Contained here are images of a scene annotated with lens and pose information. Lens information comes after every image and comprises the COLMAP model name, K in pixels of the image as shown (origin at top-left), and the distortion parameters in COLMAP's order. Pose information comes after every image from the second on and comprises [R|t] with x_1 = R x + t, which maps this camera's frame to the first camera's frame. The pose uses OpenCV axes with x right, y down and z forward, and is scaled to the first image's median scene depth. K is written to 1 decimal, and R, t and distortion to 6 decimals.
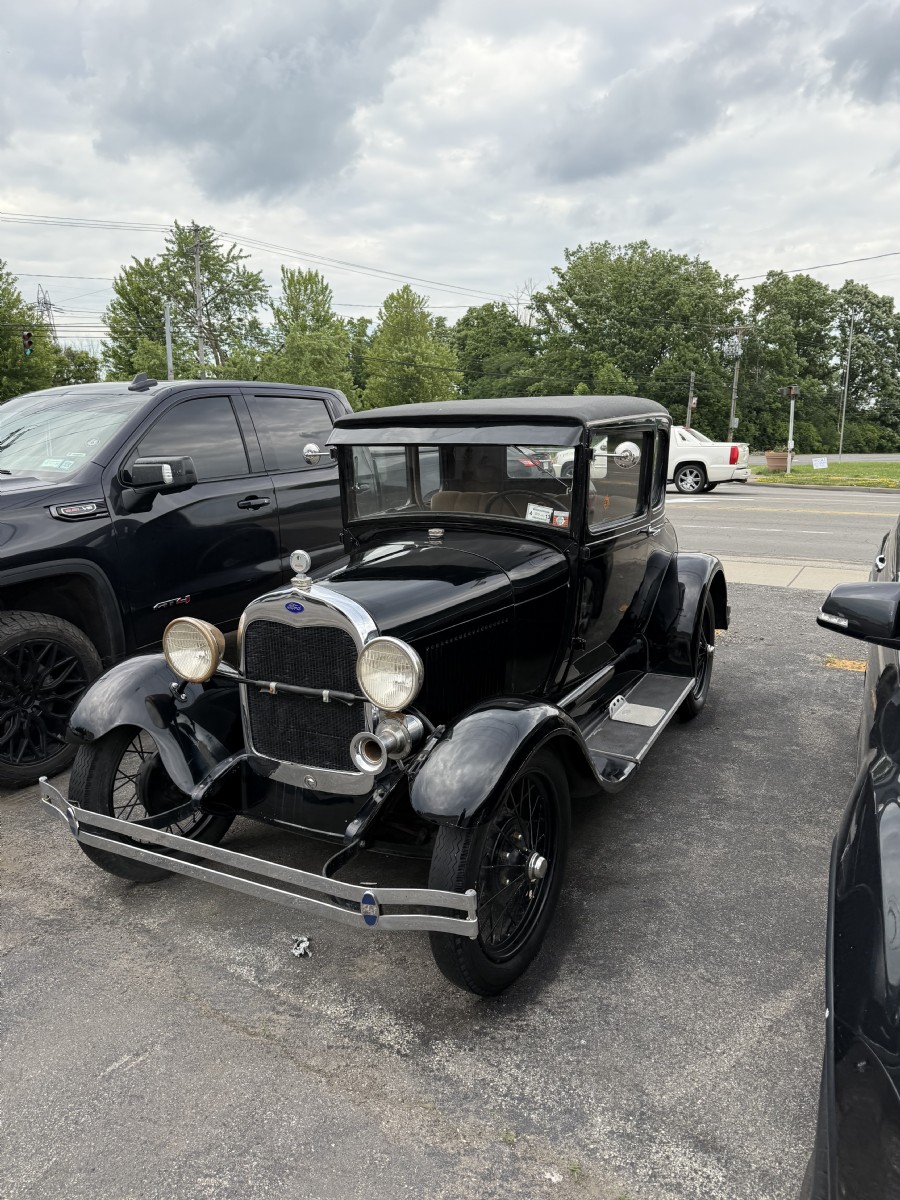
lens RADIAL K [[865.5, 0, 467.1], [0, 865.5, 599.6], [0, 0, 1]] dist [0.000331, -0.079392]
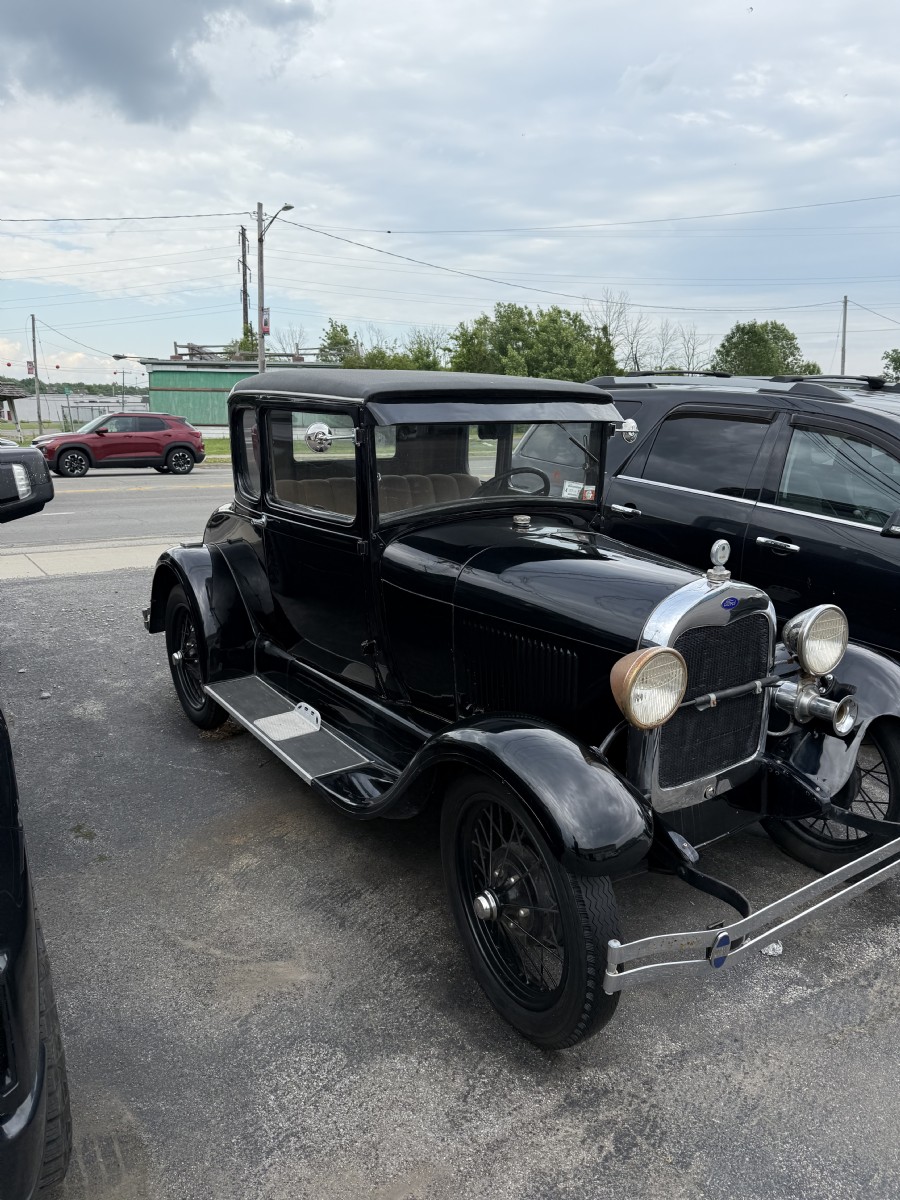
lens RADIAL K [[853.9, 0, 450.0], [0, 853.9, 600.0], [0, 0, 1]] dist [0.113526, -0.199701]
pose [[0.474737, -0.188513, 0.859702, -0.738074], [0.167539, 0.978288, 0.122000, -0.099911], [-0.864034, 0.086116, 0.496013, 0.526149]]
